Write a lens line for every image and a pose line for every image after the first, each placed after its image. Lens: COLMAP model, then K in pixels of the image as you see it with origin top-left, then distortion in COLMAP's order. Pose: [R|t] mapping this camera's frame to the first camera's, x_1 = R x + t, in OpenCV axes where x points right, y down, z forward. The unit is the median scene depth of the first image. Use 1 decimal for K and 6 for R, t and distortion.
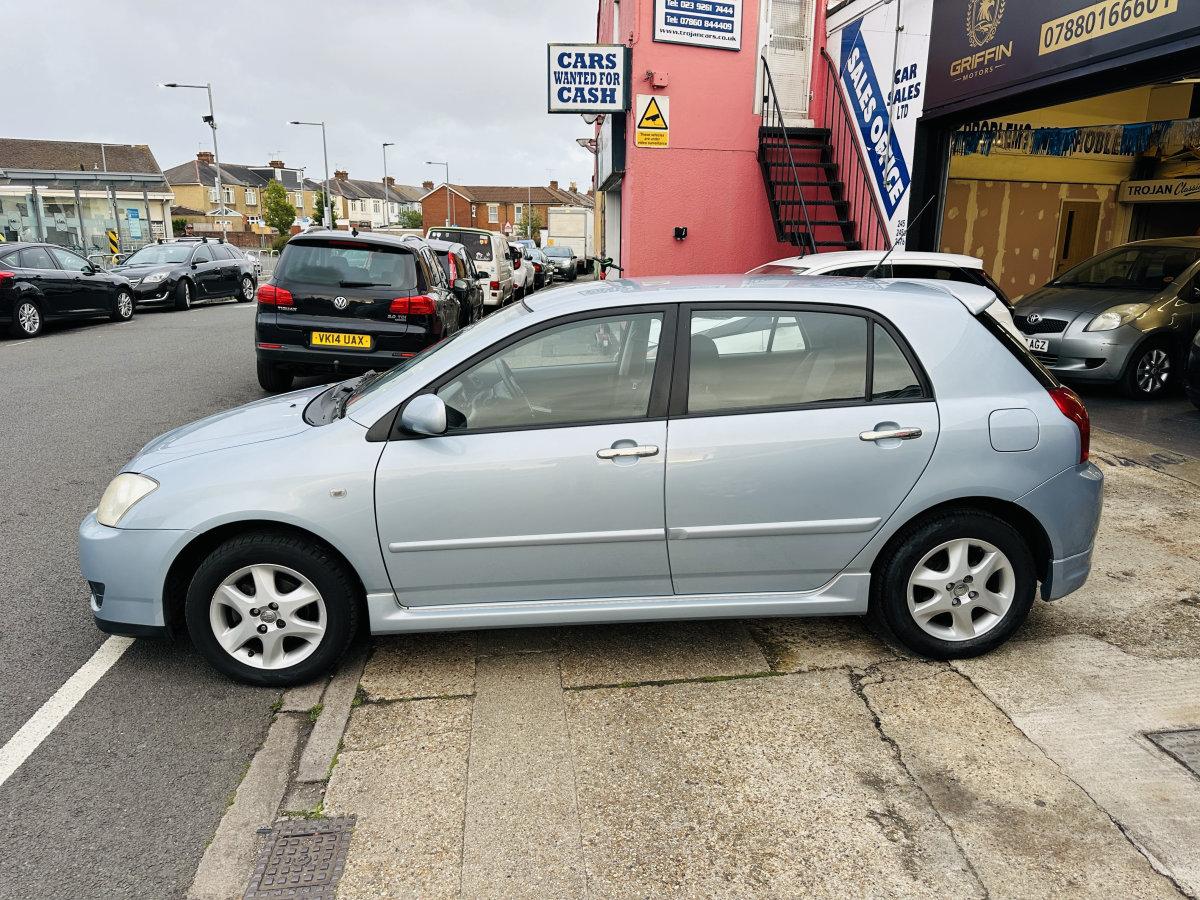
lens RADIAL K [[848.4, 0, 594.4], [0, 848.4, 443.6], [0, 0, 1]] dist [0.028138, -0.032116]
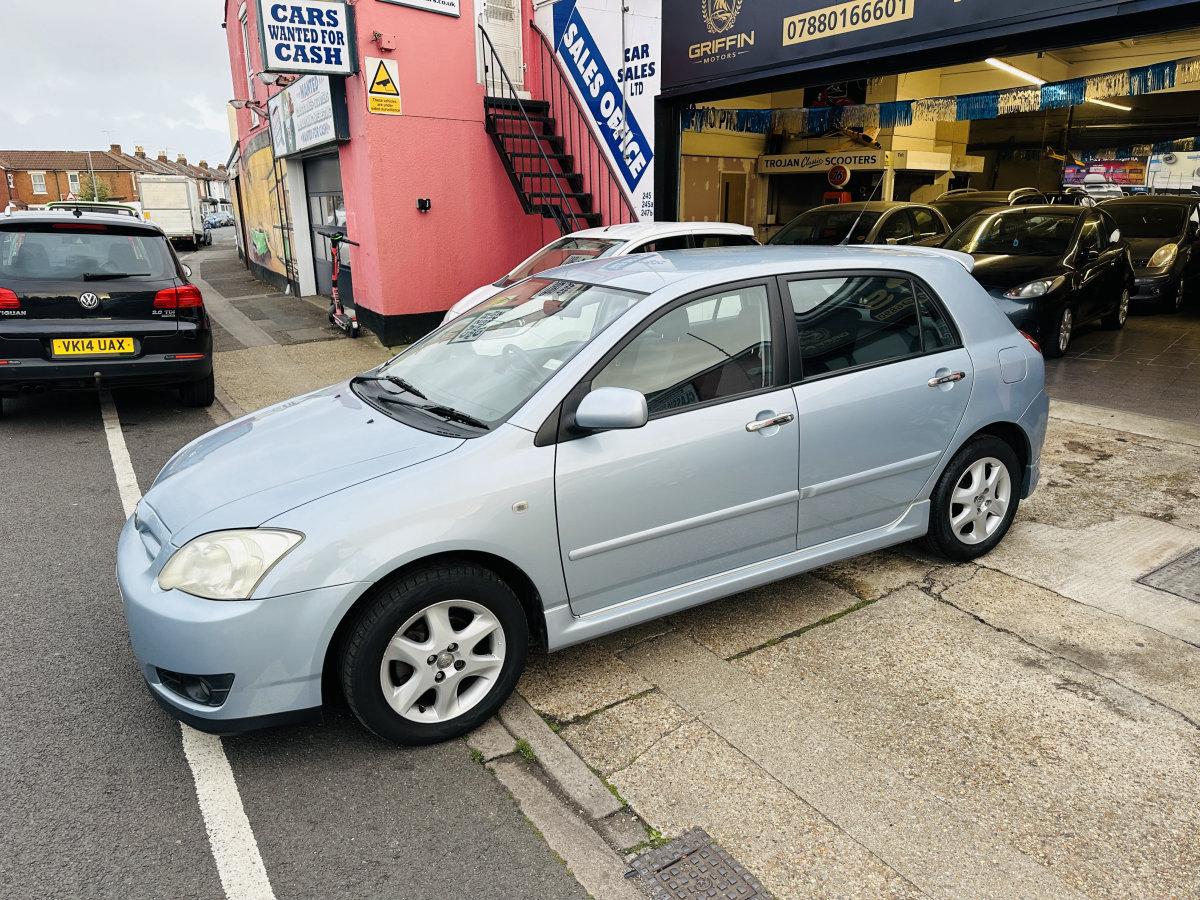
lens RADIAL K [[848.4, 0, 605.9], [0, 848.4, 447.3], [0, 0, 1]] dist [0.028138, -0.032116]
pose [[0.891950, -0.139172, 0.430181, -0.241213], [0.123091, 0.990255, 0.065146, -0.021075], [-0.435055, -0.005155, 0.900389, 0.060167]]
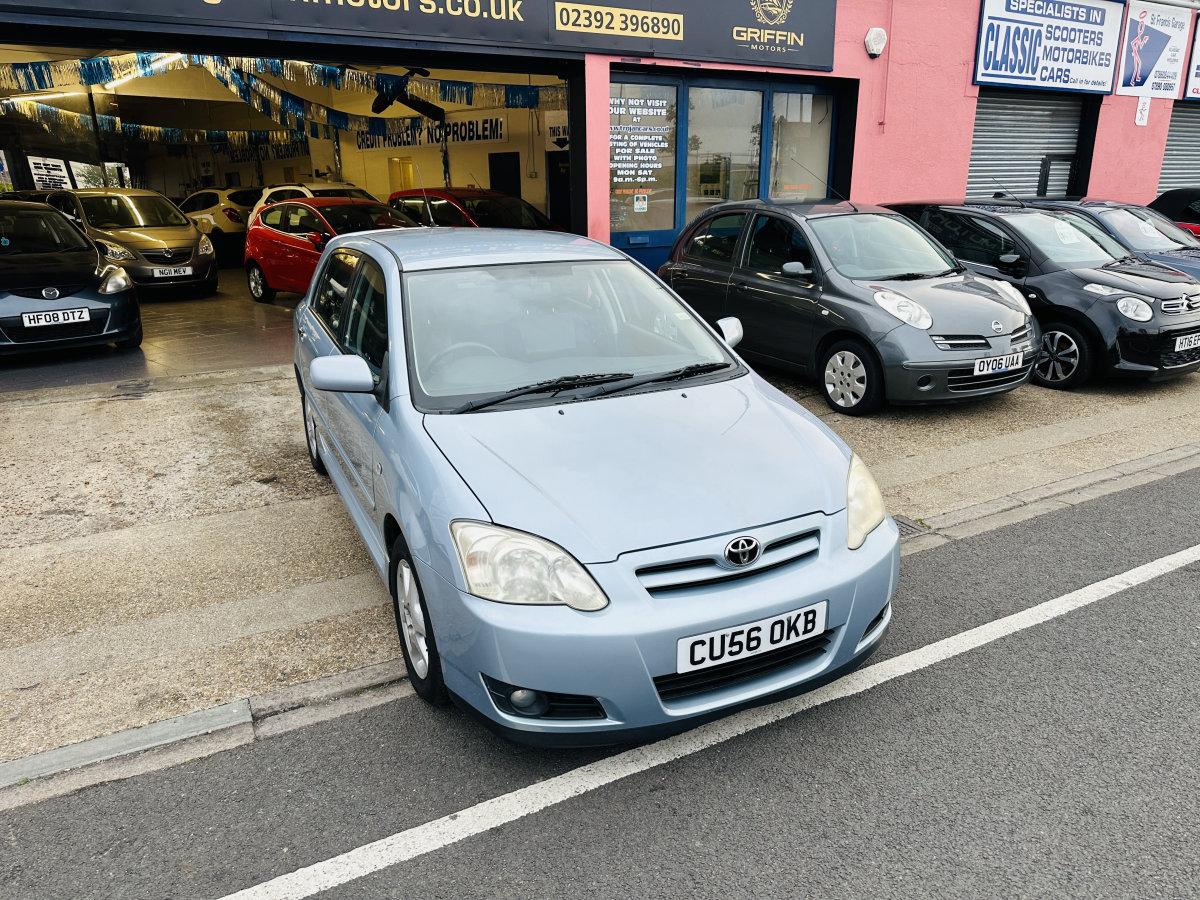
lens RADIAL K [[848.4, 0, 603.7], [0, 848.4, 456.3], [0, 0, 1]] dist [0.028138, -0.032116]
pose [[-0.390223, -0.280038, 0.877100, -0.526988], [0.226743, 0.894056, 0.386330, -0.164652], [-0.892364, 0.349631, -0.285385, 0.635450]]
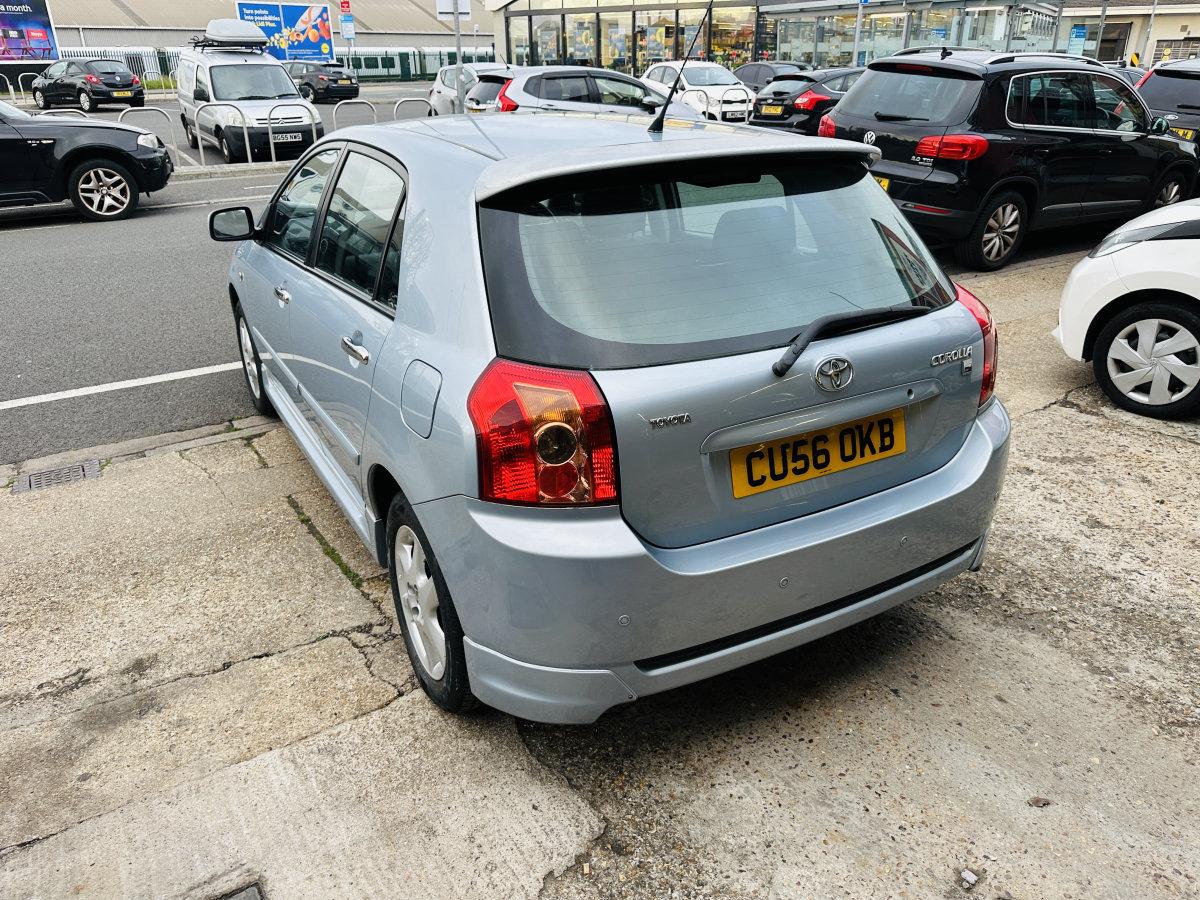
lens RADIAL K [[848.4, 0, 592.3], [0, 848.4, 446.9], [0, 0, 1]] dist [0.028138, -0.032116]
pose [[0.447458, 0.359570, -0.818835, 0.439224], [-0.199196, 0.932681, 0.300711, -0.079215], [0.871838, 0.028553, 0.488961, 0.337584]]
